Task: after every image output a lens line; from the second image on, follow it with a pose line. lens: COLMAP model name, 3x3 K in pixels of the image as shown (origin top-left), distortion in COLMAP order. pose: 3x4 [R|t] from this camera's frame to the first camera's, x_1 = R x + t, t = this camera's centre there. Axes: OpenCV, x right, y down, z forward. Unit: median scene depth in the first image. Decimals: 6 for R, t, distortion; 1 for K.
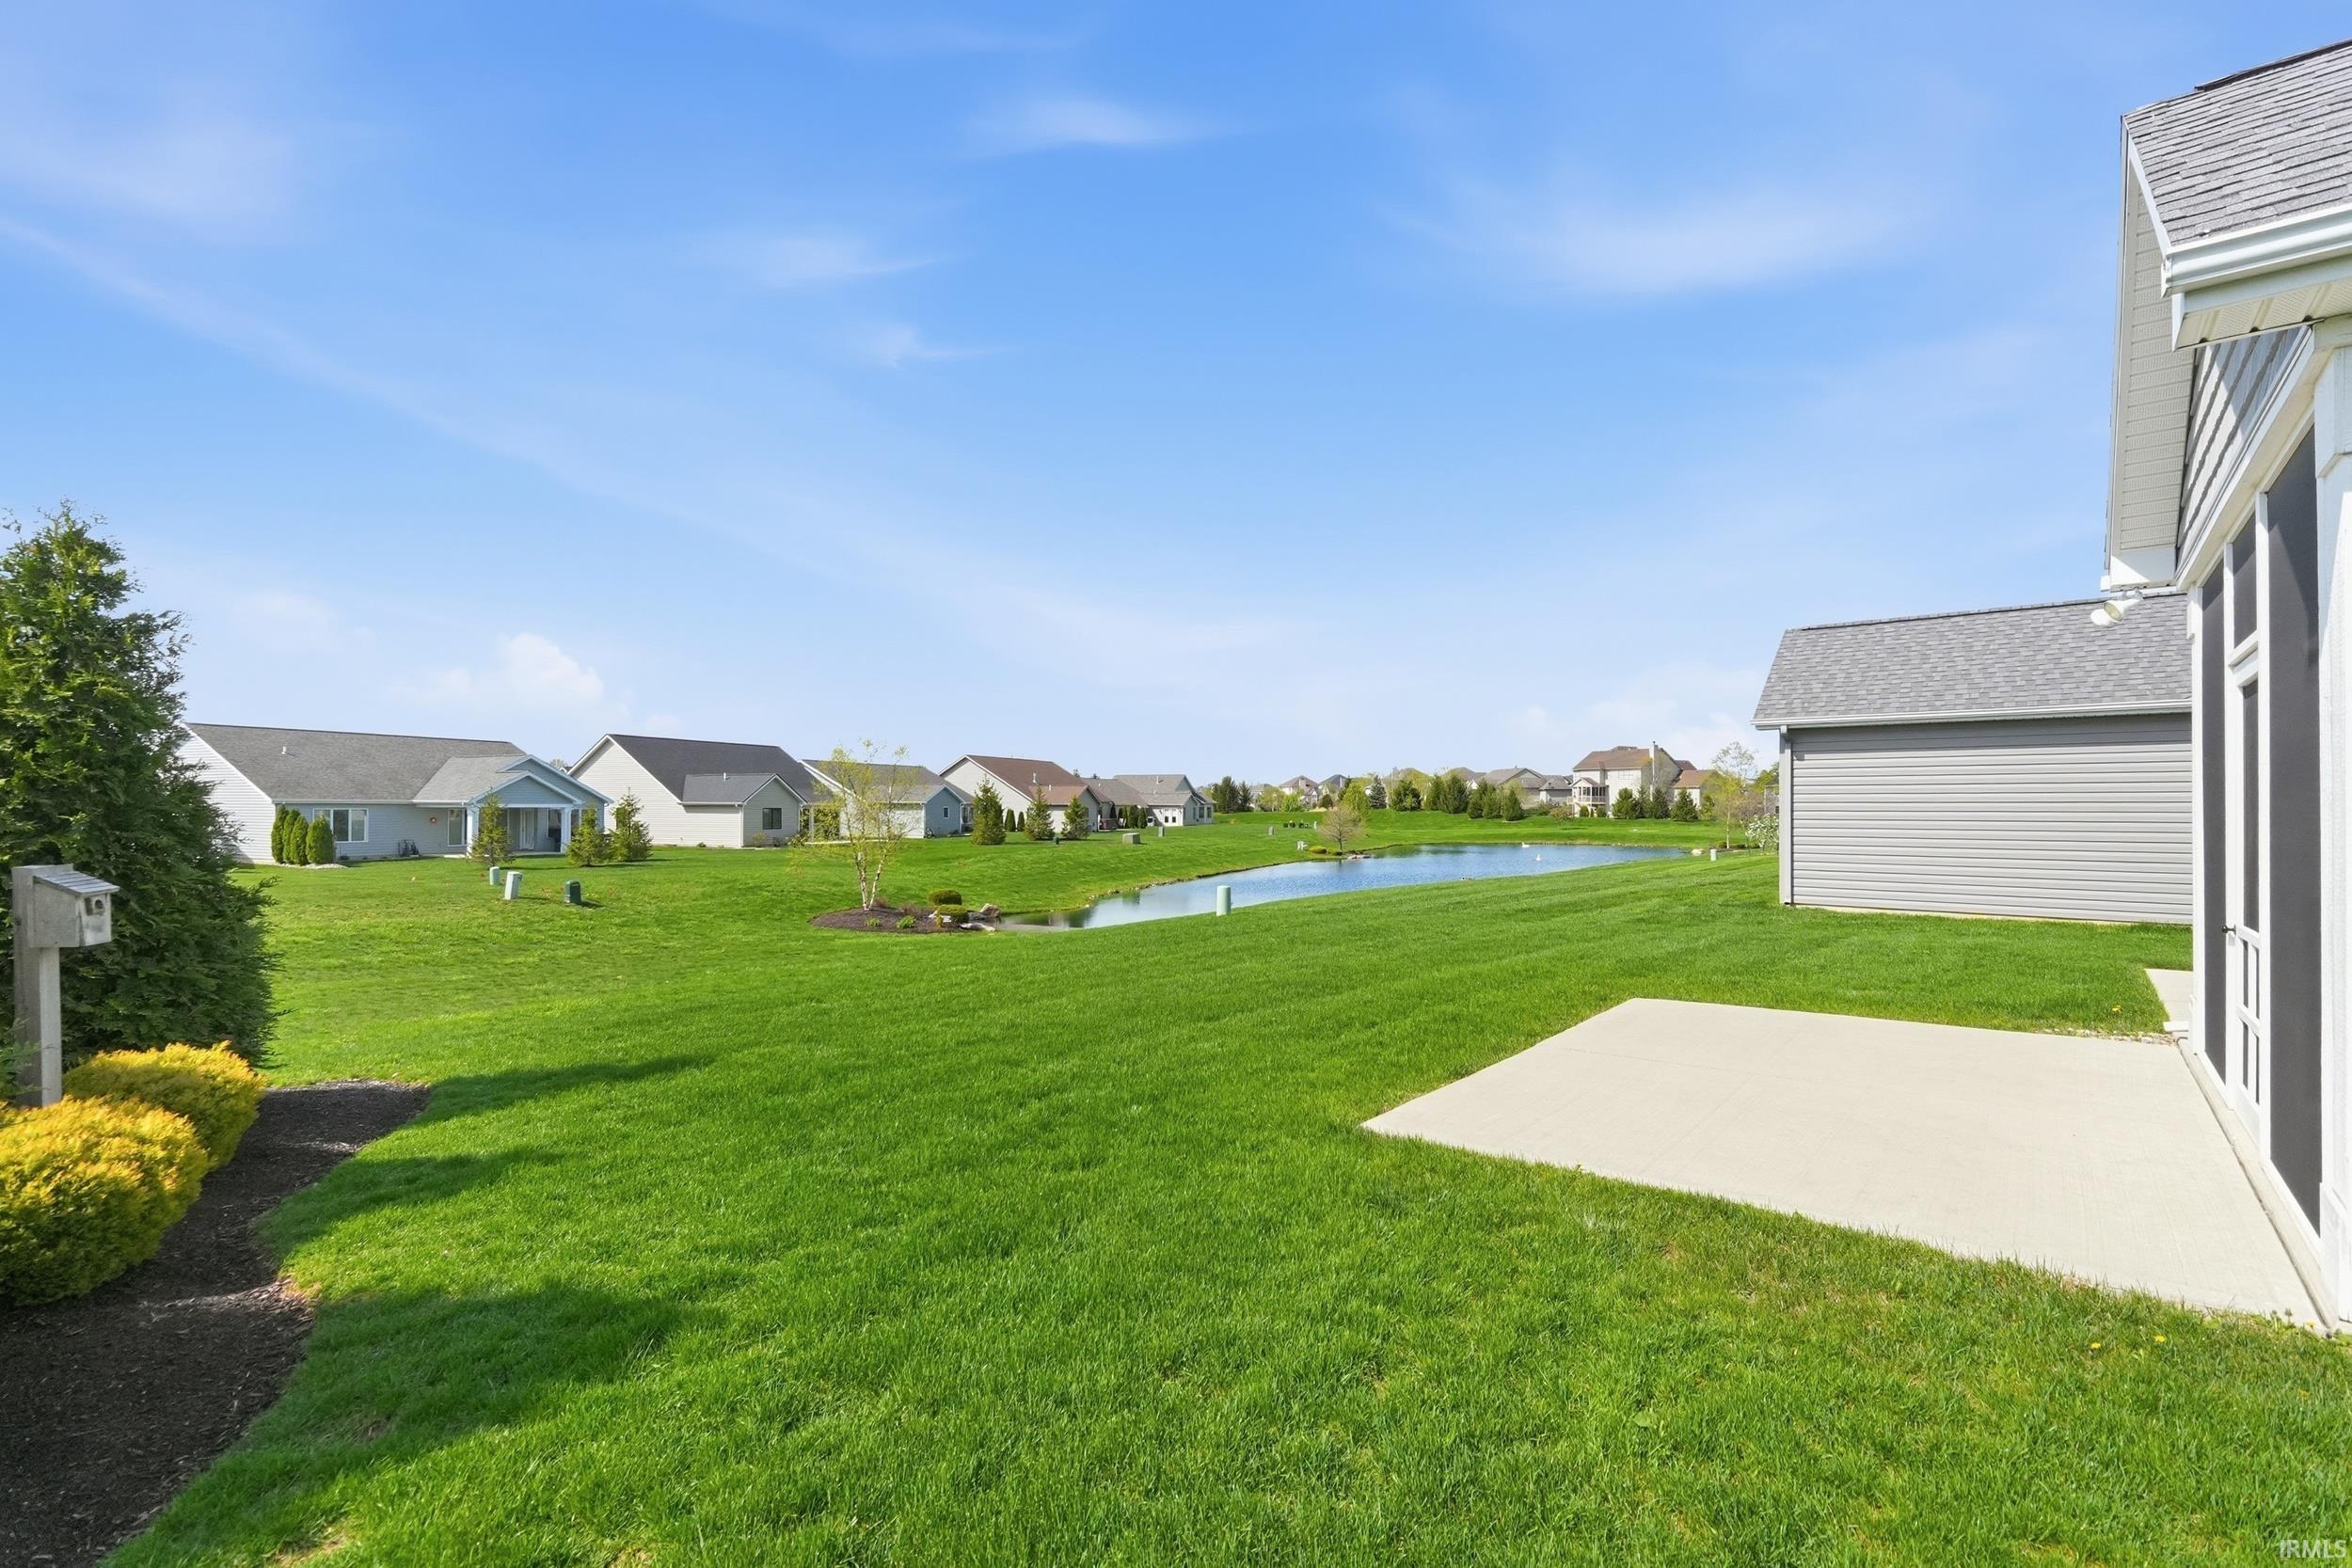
lens RADIAL K [[1037.6, 0, 1178.6], [0, 1037.6, 804.6], [0, 0, 1]] dist [0.000258, -0.000034]
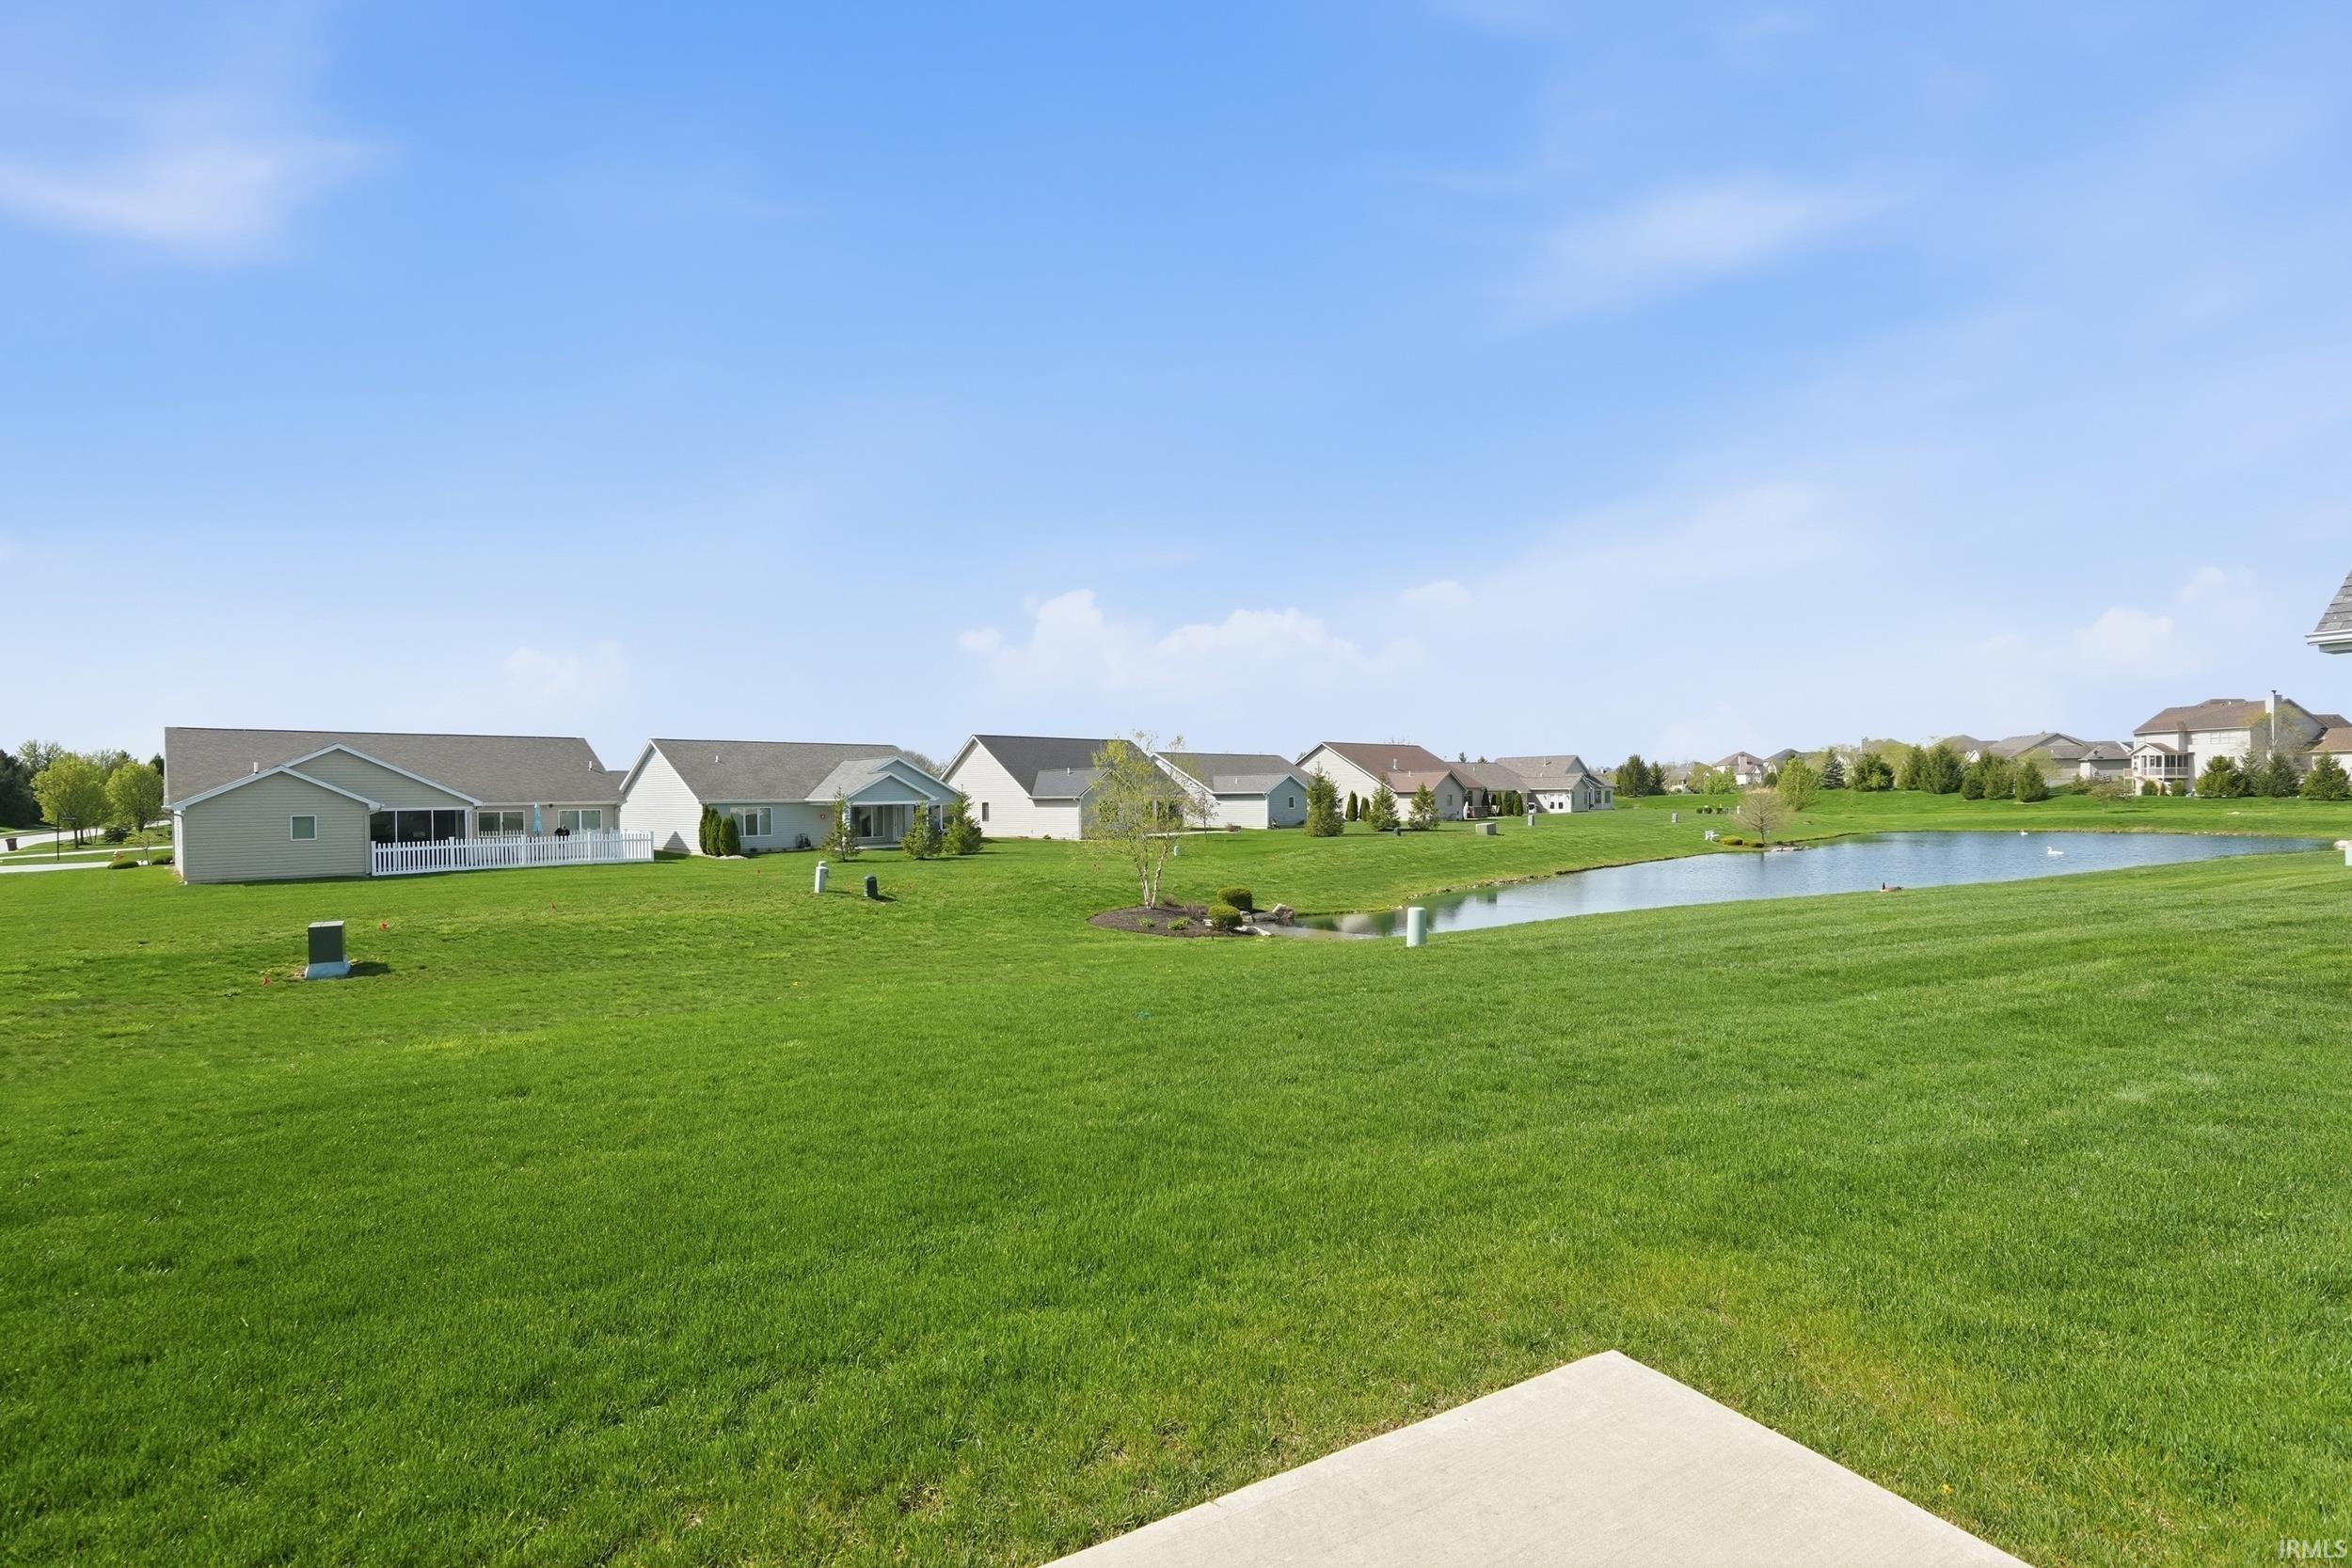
lens RADIAL K [[1030.2, 0, 1173.2], [0, 1030.2, 798.1], [0, 0, 1]] dist [-0.001728, -0.000175]
pose [[0.921569, -0.013424, -0.387982, 0.051929], [0.016529, 0.999853, 0.004665, -0.002712], [0.387862, -0.010712, 0.921655, 0.071818]]
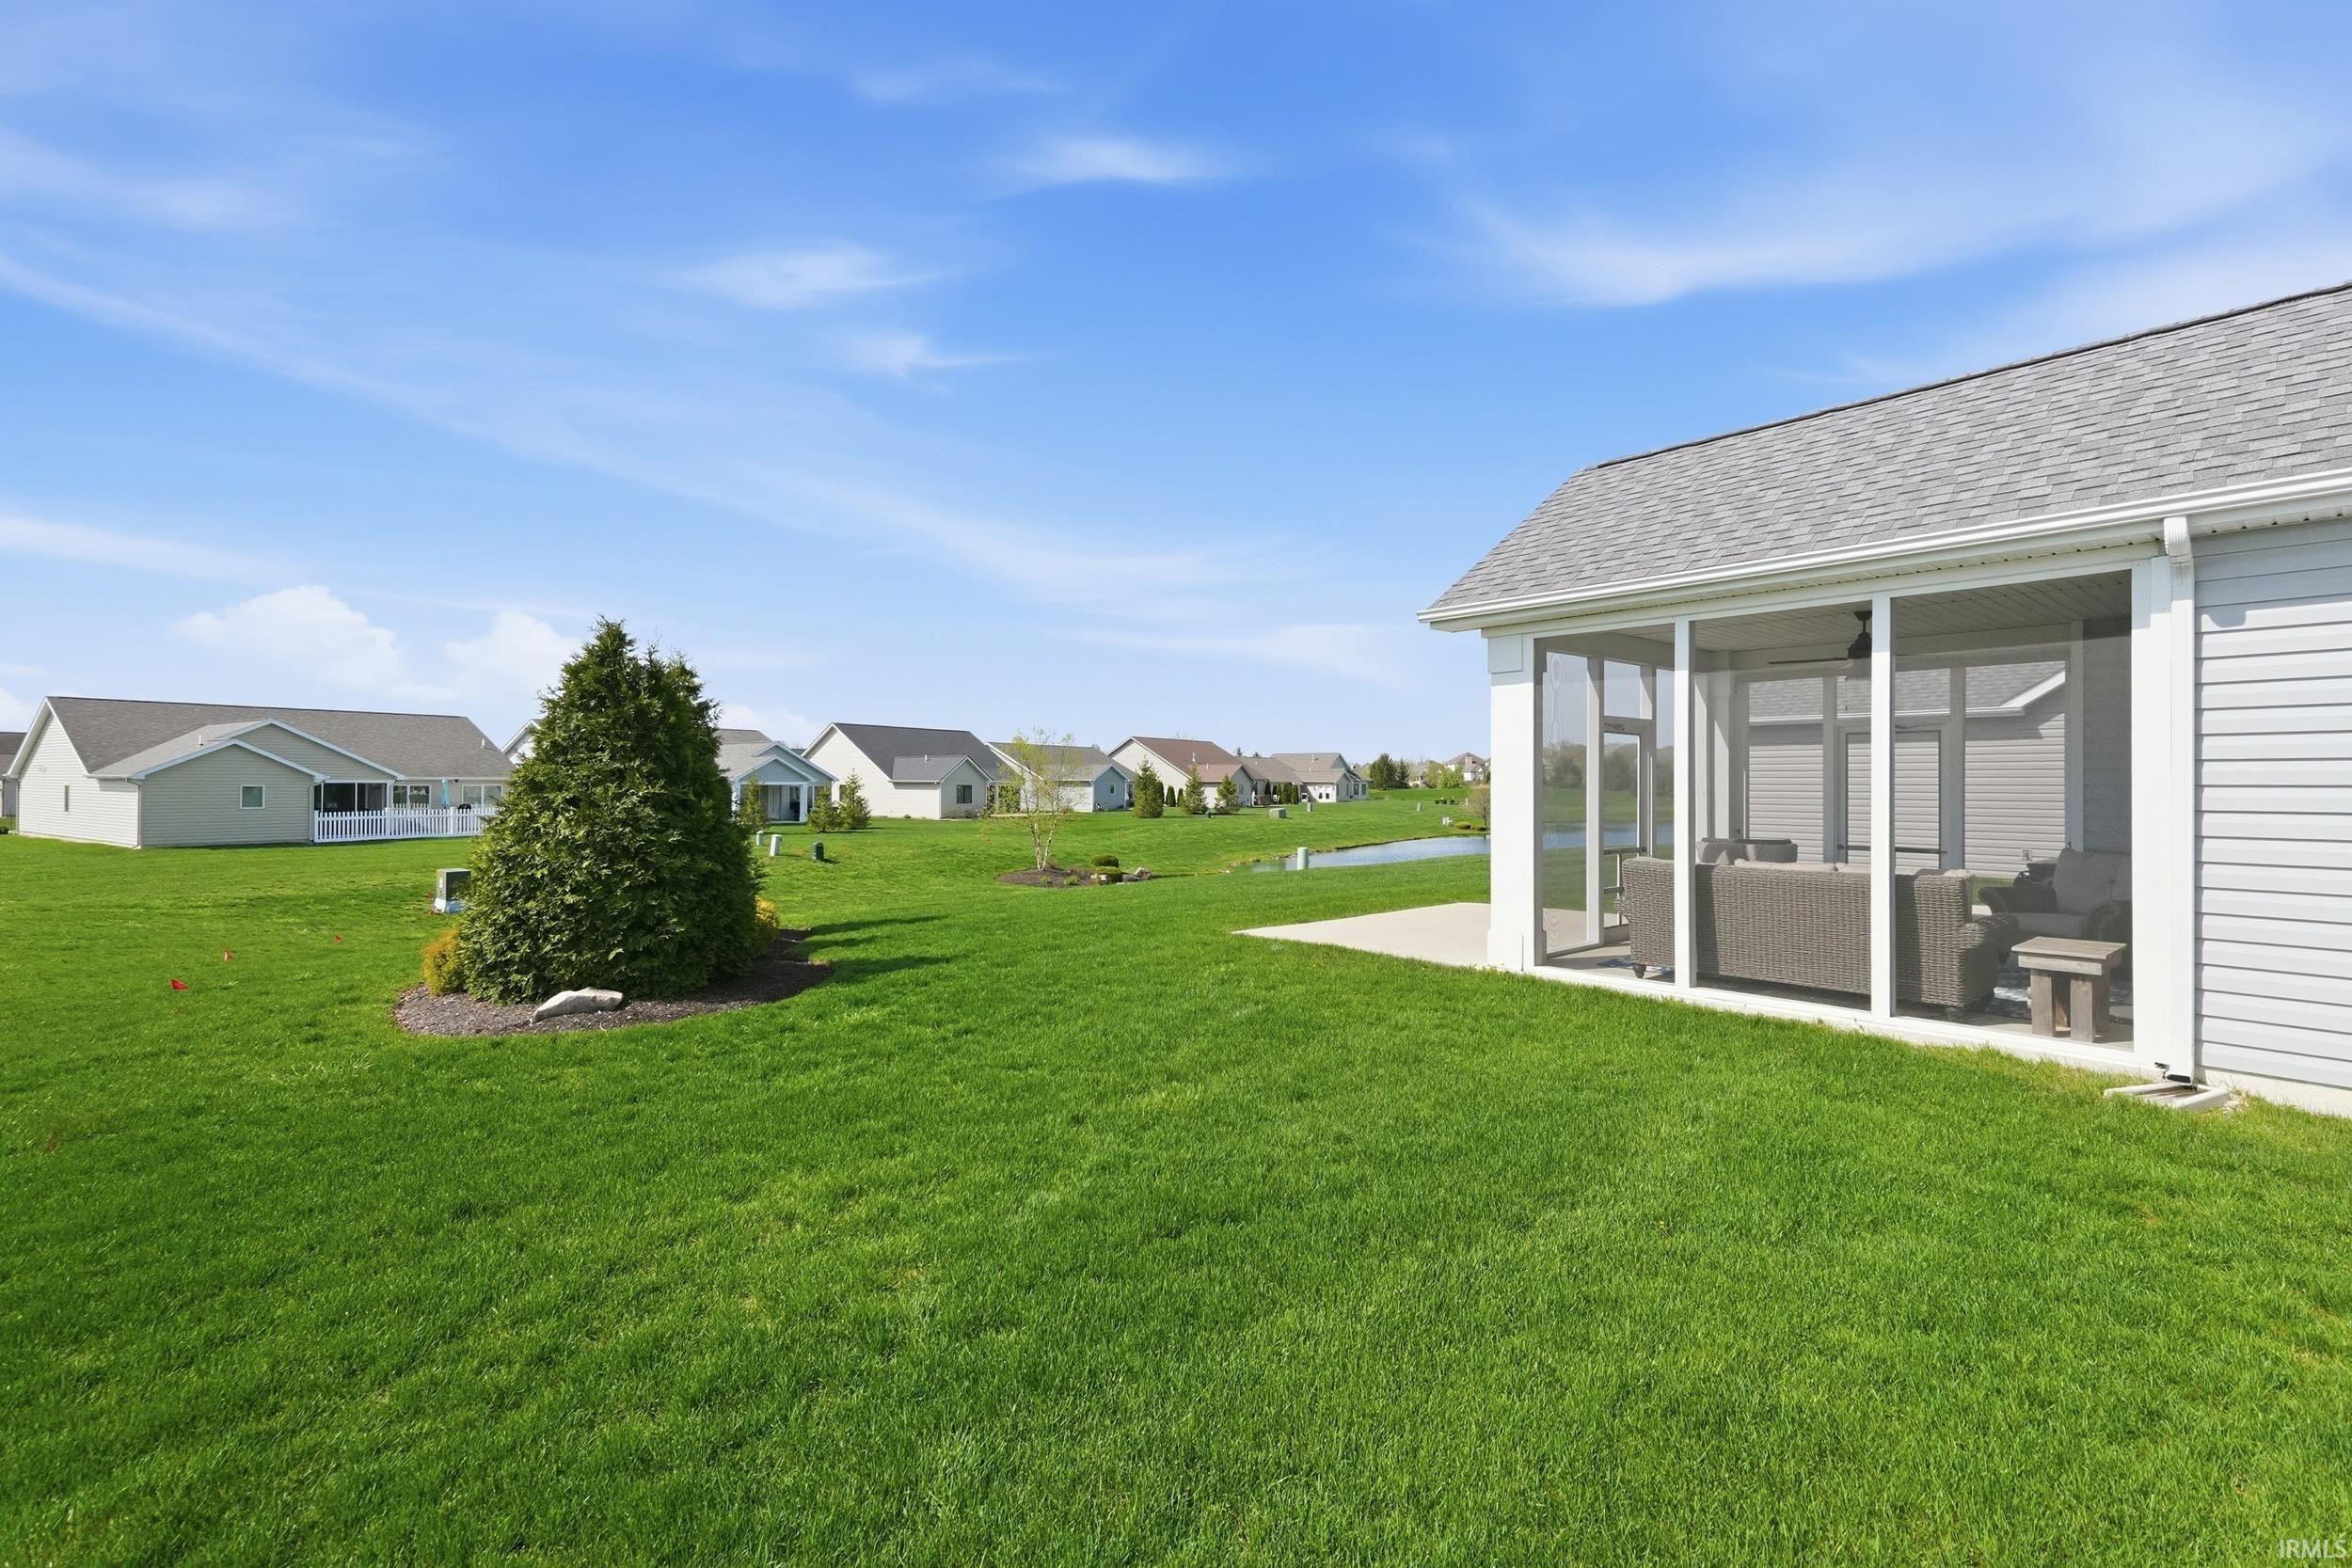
lens RADIAL K [[1030.2, 0, 1173.2], [0, 1030.2, 798.1], [0, 0, 1]] dist [-0.001728, -0.000175]
pose [[0.985478, 0.002895, -0.169779, 0.029684], [-0.000074, 0.999862, 0.016617, -0.001098], [0.169804, -0.016363, 0.985342, -0.082598]]
